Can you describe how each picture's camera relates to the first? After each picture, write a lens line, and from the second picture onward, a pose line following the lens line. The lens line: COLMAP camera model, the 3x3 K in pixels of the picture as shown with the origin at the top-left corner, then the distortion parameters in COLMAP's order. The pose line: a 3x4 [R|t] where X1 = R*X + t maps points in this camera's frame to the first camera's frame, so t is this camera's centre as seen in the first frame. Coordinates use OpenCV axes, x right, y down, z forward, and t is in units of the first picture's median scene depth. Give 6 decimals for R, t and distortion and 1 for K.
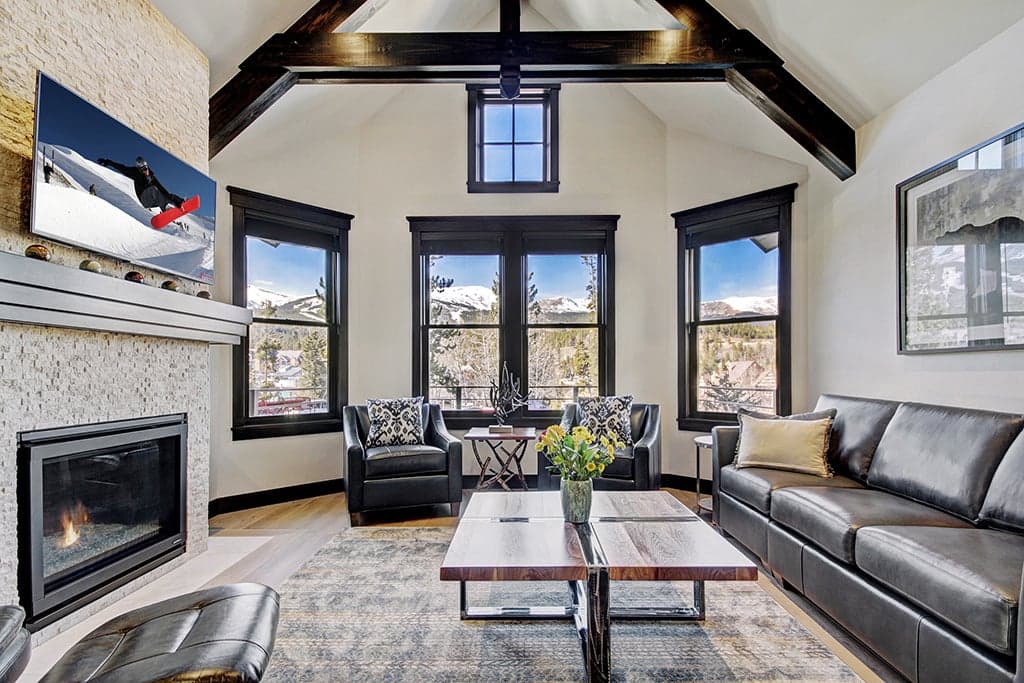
lens RADIAL K [[498.3, 0, 514.3], [0, 498.3, 363.5], [0, 0, 1]] dist [-0.001061, -0.000815]
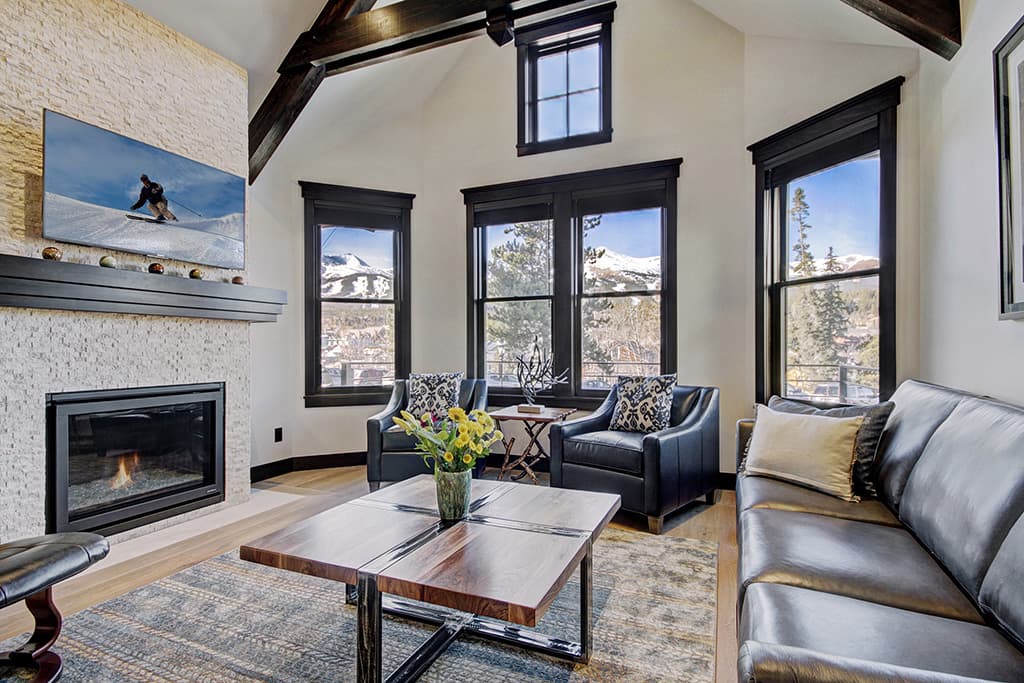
lens RADIAL K [[507.6, 0, 513.1], [0, 507.6, 348.1], [0, 0, 1]] dist [0.001692, 0.000850]
pose [[0.924475, 0.001826, -0.381237, 0.367556], [0.005793, 0.999806, 0.018836, 0.001434], [0.381198, -0.019622, 0.924285, 0.143399]]
